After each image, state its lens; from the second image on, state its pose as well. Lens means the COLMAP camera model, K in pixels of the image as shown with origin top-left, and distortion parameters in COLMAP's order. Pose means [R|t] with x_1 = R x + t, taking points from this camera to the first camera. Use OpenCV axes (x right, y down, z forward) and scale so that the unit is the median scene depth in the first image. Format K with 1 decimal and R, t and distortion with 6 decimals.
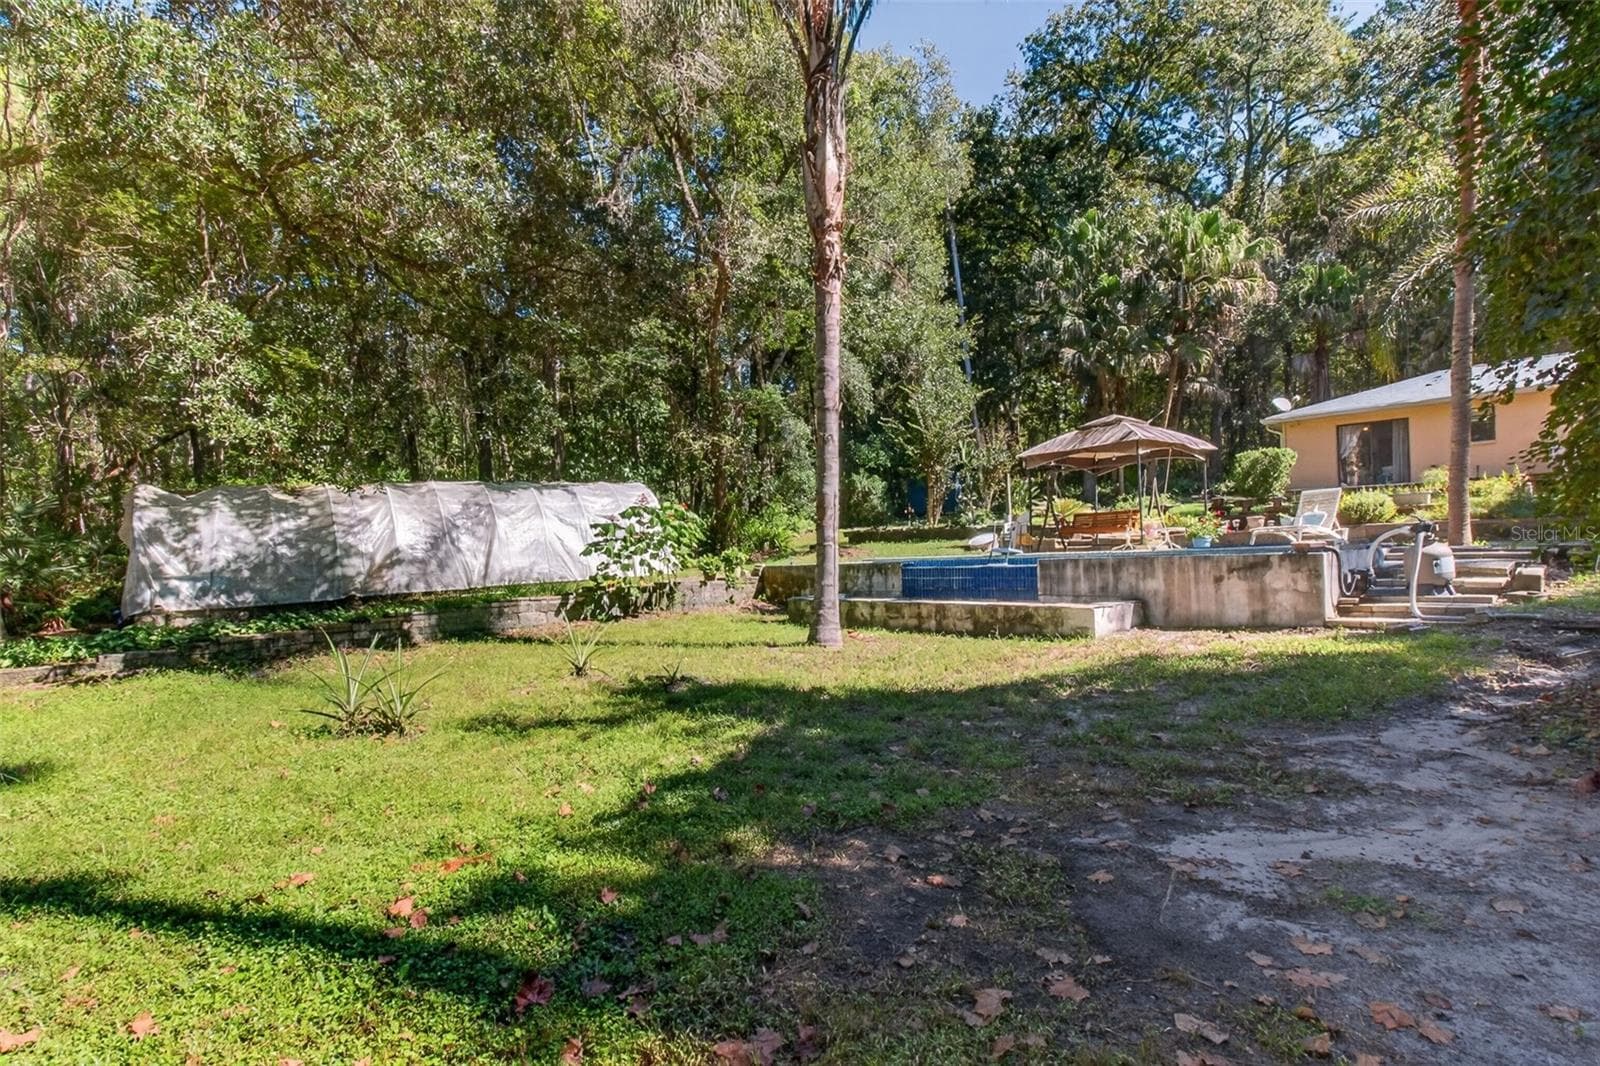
lens RADIAL K [[734.3, 0, 798.4], [0, 734.3, 536.5], [0, 0, 1]] dist [0.001551, 0.000889]
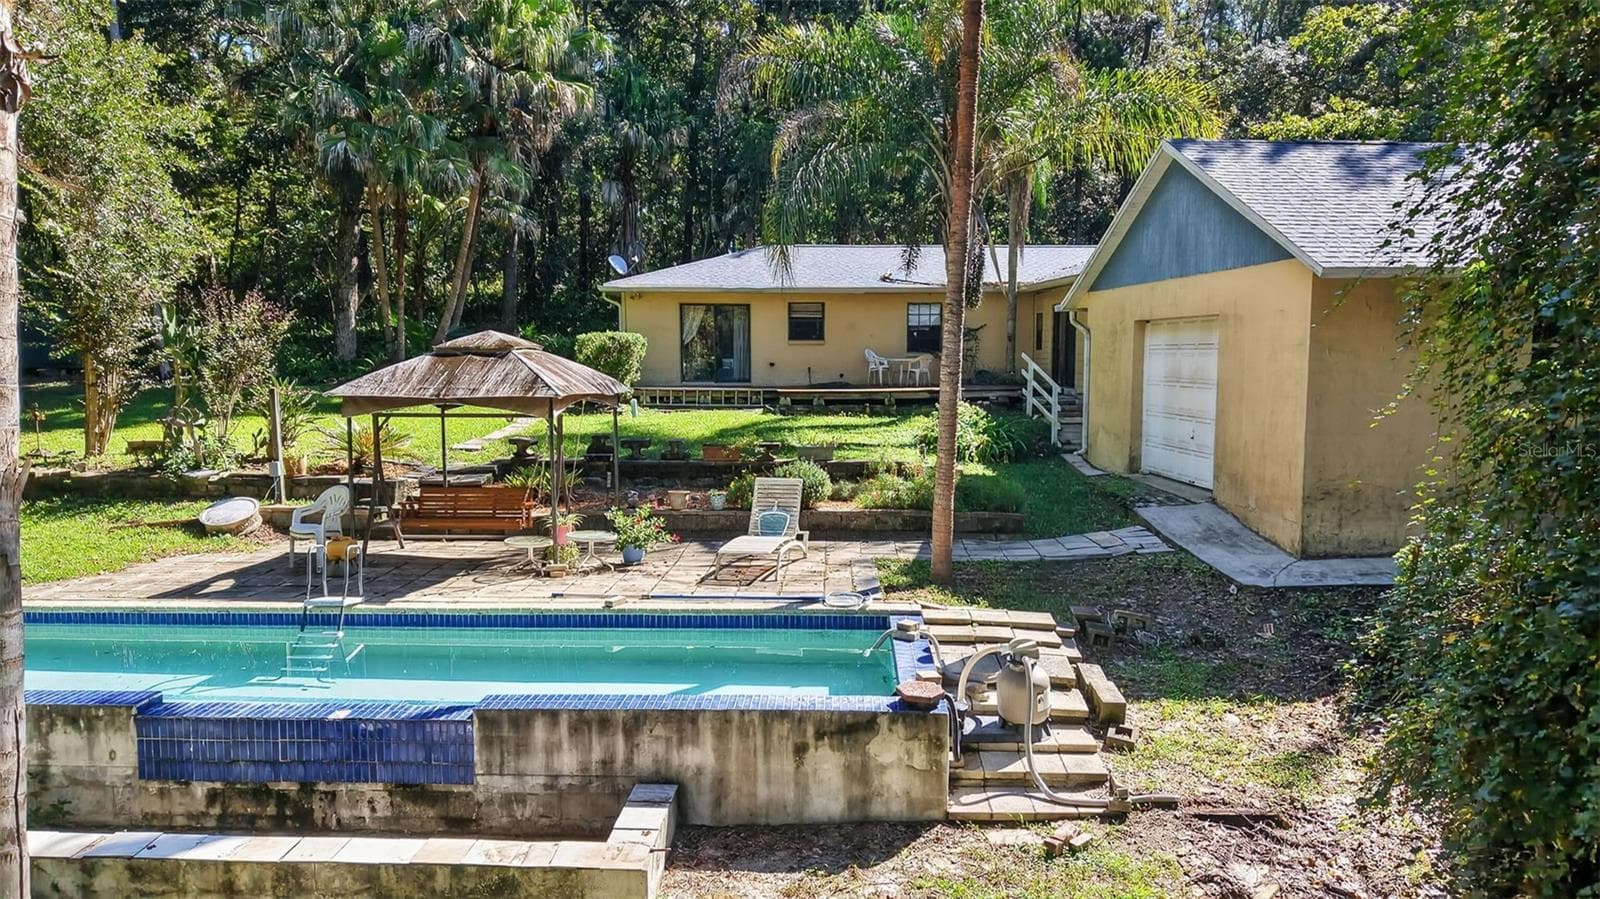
lens RADIAL K [[1049.9, 0, 798.3], [0, 1049.9, 451.9], [0, 0, 1]] dist [-0.002654, -0.002497]
pose [[0.683484, -0.038760, 0.728936, -0.041620], [-0.019040, 0.997303, 0.070882, -0.165283], [-0.729717, -0.062326, 0.680902, 0.270159]]
